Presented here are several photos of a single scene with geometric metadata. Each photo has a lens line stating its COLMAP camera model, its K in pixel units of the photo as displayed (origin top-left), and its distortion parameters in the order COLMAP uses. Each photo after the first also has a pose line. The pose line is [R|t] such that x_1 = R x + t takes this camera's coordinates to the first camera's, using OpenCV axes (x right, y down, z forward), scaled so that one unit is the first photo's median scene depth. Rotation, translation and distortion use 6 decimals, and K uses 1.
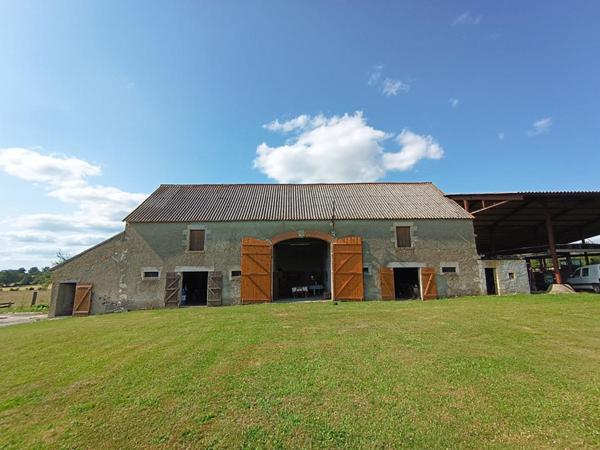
lens RADIAL K [[276.7, 0, 303.1], [0, 276.7, 227.1], [0, 0, 1]] dist [0.010558, 0.000620]
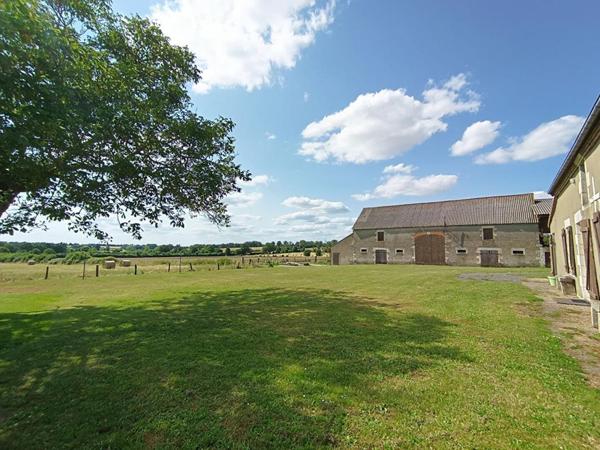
lens RADIAL K [[276.7, 0, 299.4], [0, 276.7, 224.2], [0, 0, 1]] dist [0.010558, 0.000620]
pose [[0.780743, -0.032325, -0.624015, 0.545034], [0.081881, 0.995342, 0.050886, -0.230749], [0.619464, -0.090823, 0.779753, -1.244428]]
